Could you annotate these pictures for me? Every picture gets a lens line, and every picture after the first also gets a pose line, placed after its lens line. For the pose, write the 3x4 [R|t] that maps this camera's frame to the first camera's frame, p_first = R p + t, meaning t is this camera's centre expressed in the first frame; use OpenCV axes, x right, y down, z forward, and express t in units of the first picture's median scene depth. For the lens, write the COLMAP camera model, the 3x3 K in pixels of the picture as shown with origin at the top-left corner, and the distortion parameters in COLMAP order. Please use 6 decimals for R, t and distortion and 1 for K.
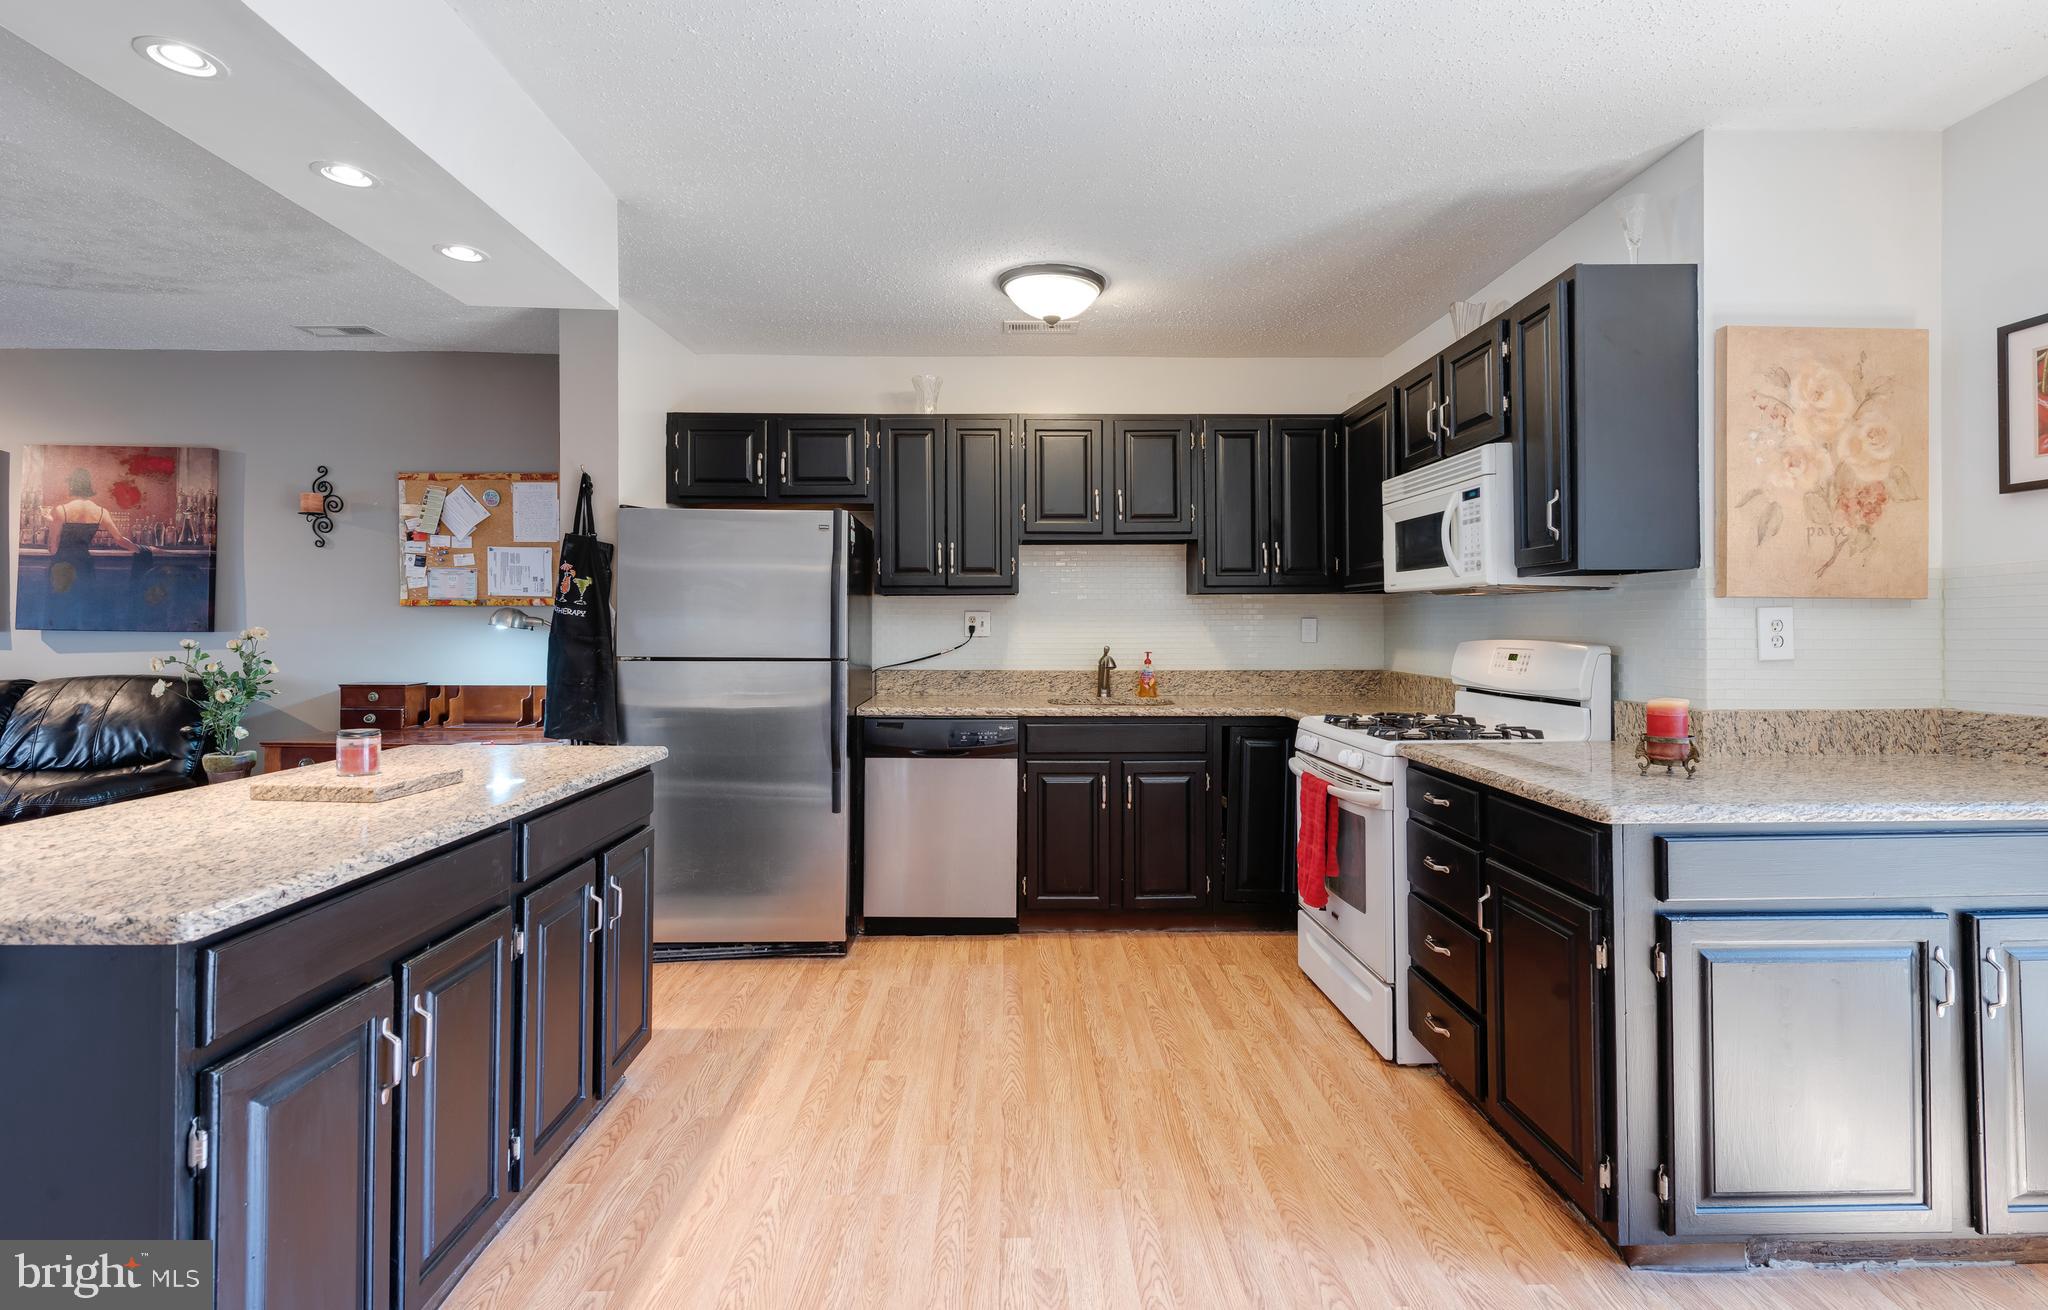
lens RADIAL K [[961.3, 0, 1023.6], [0, 961.3, 621.5], [0, 0, 1]] dist [0.010717, -0.004085]
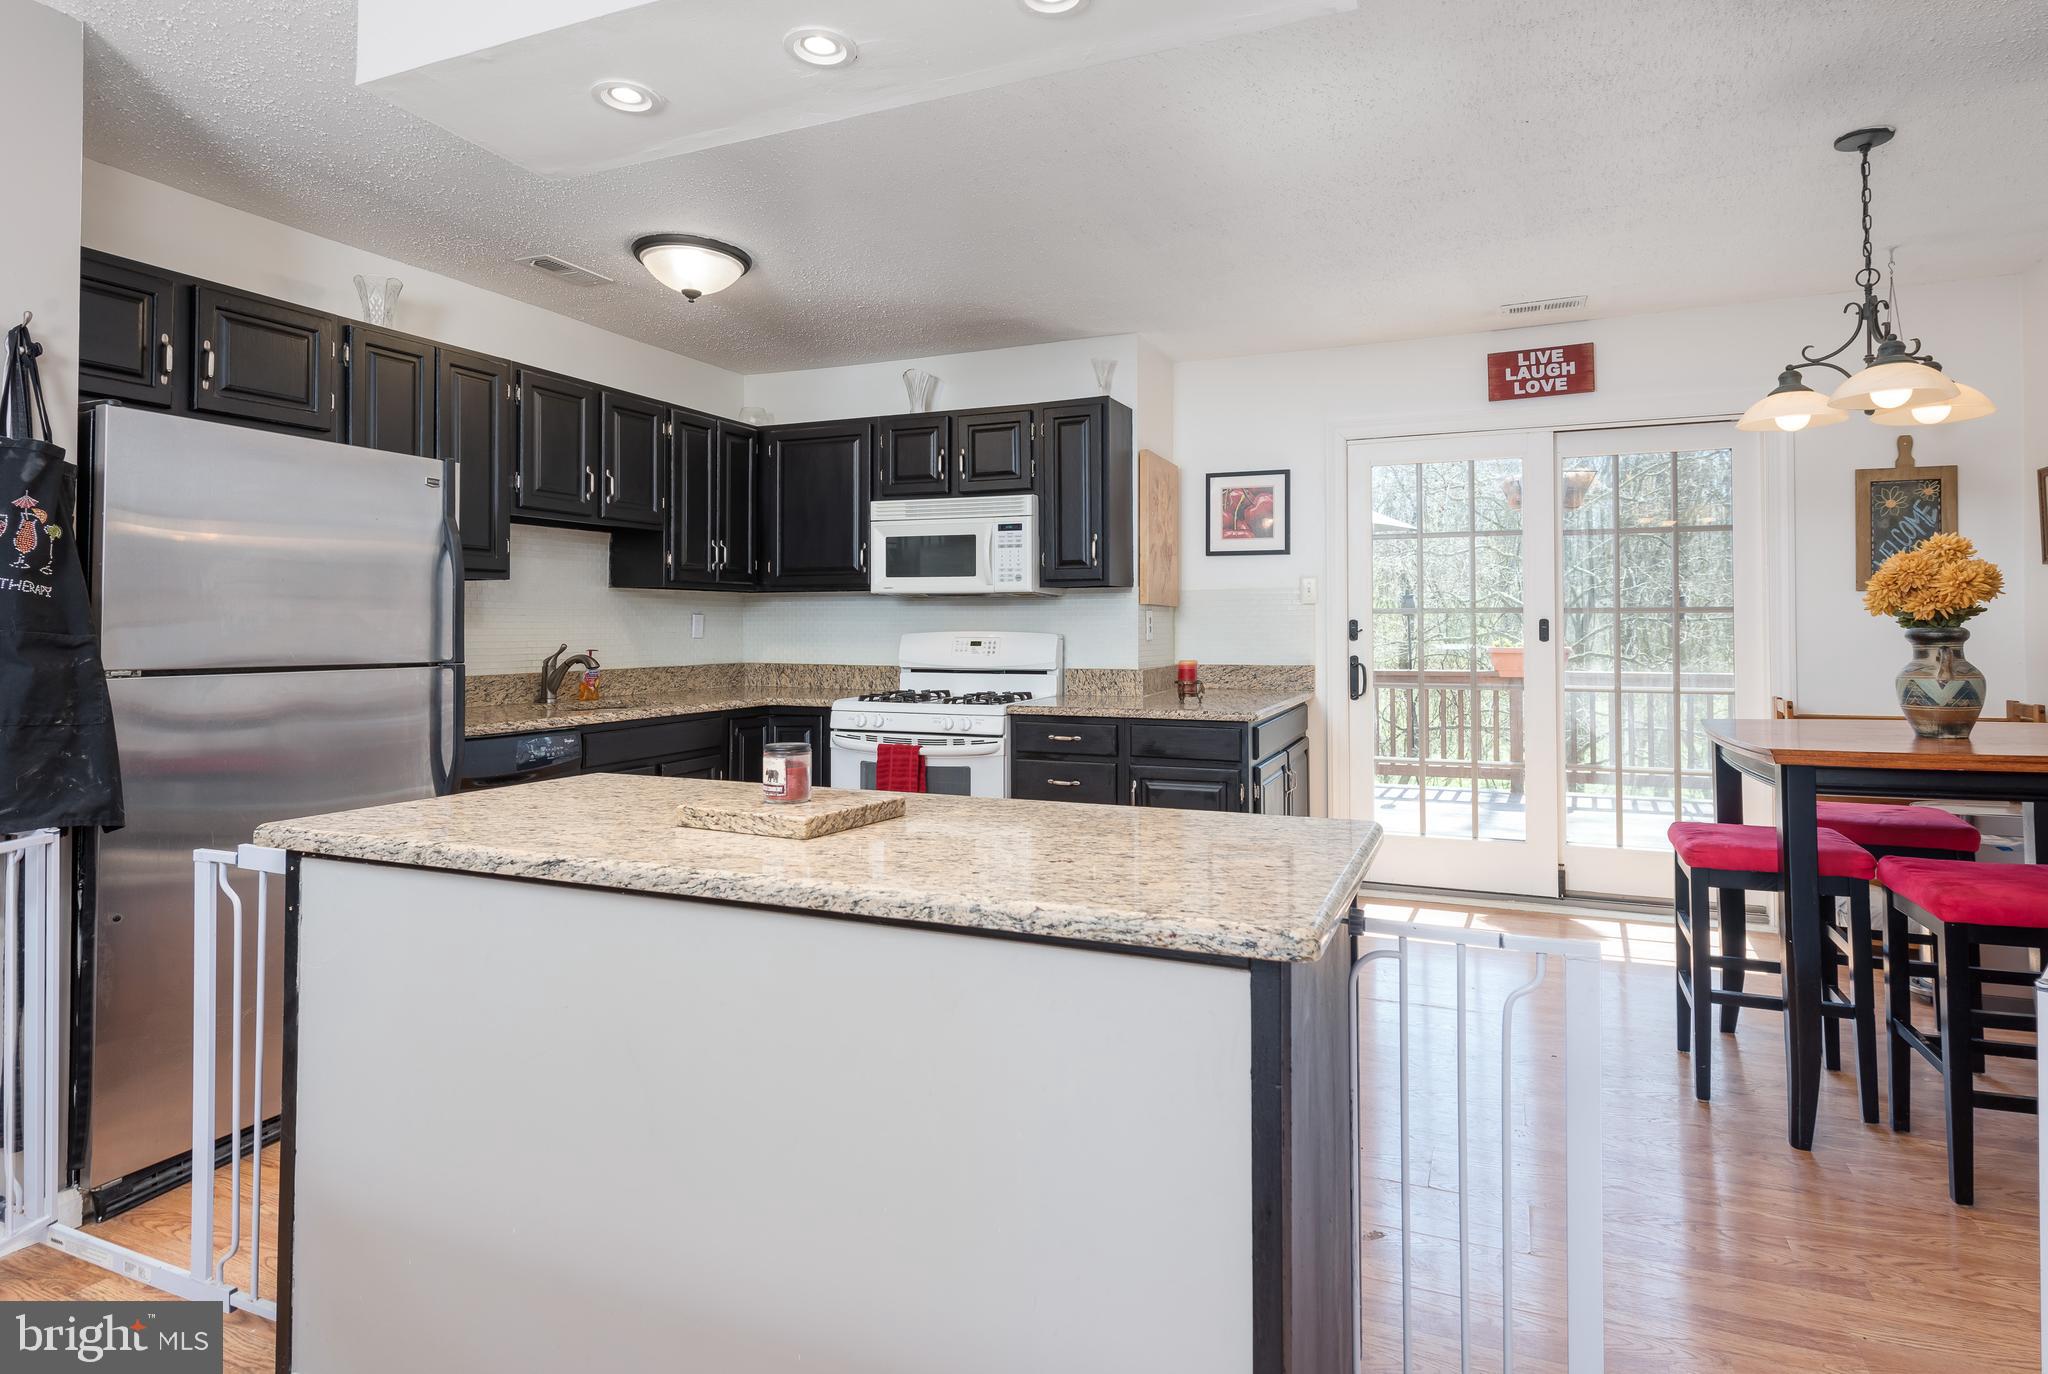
lens RADIAL K [[1104.4, 0, 1020.1], [0, 1104.4, 607.9], [0, 0, 1]] dist [0.007390, -0.005271]
pose [[0.411996, 0.015212, 0.911059, -0.781843], [-0.003173, 0.999879, -0.015260, 0.008380], [-0.911180, 0.003397, 0.411994, 0.253503]]
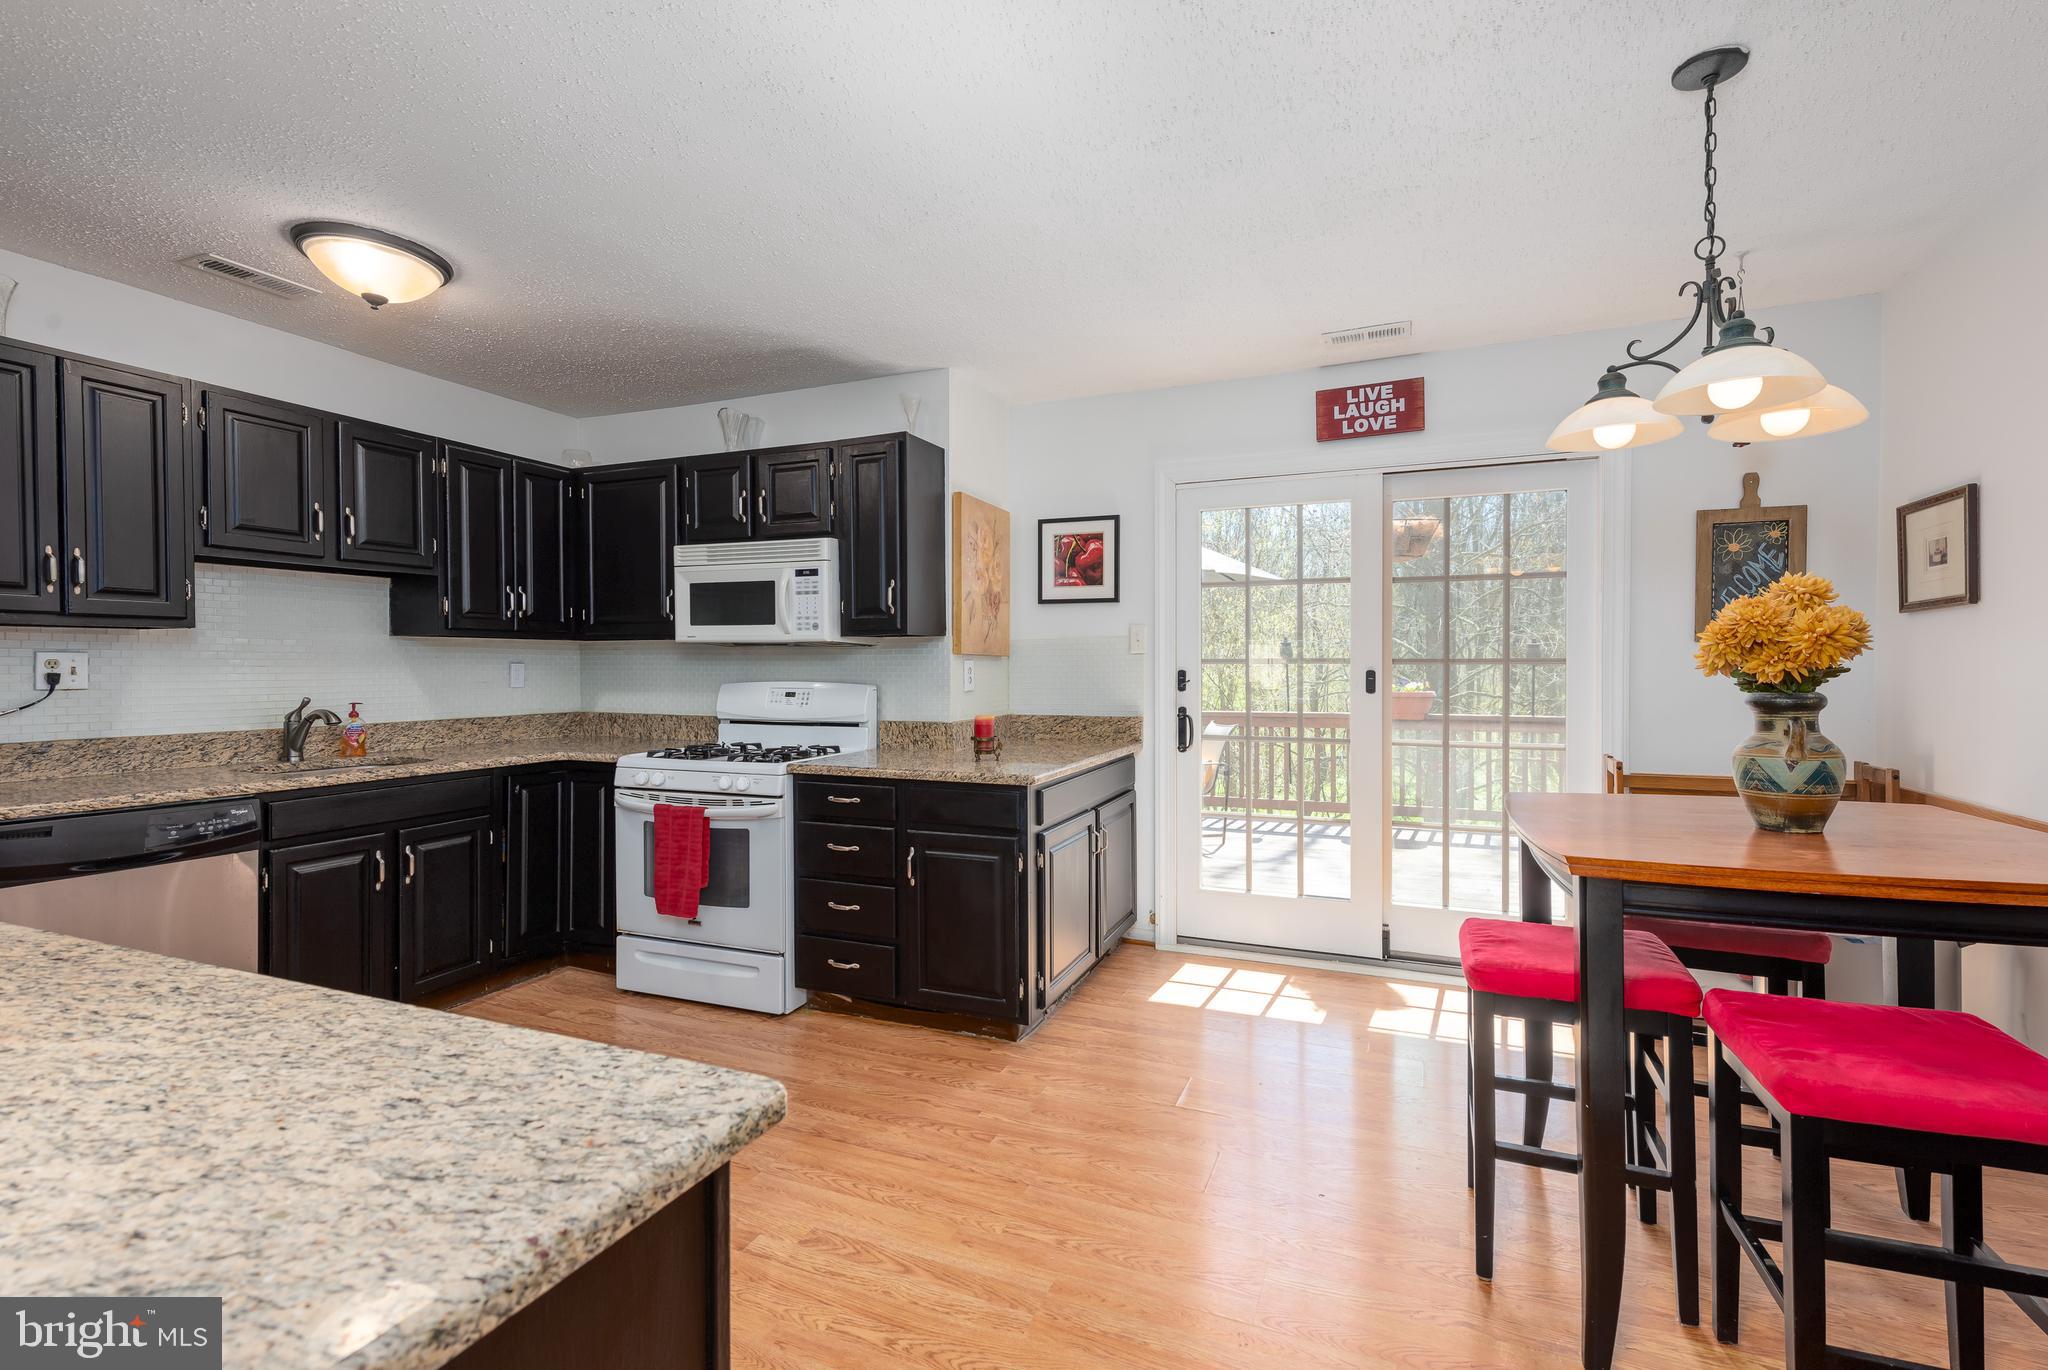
lens RADIAL K [[916.1, 0, 1026.0], [0, 916.1, 676.5], [0, 0, 1]] dist [0.011632, -0.004295]
pose [[0.401993, -0.011502, 0.915570, -0.448617], [-0.003790, 0.999892, 0.014225, -0.006123], [-0.915635, -0.009188, 0.401906, 0.168663]]
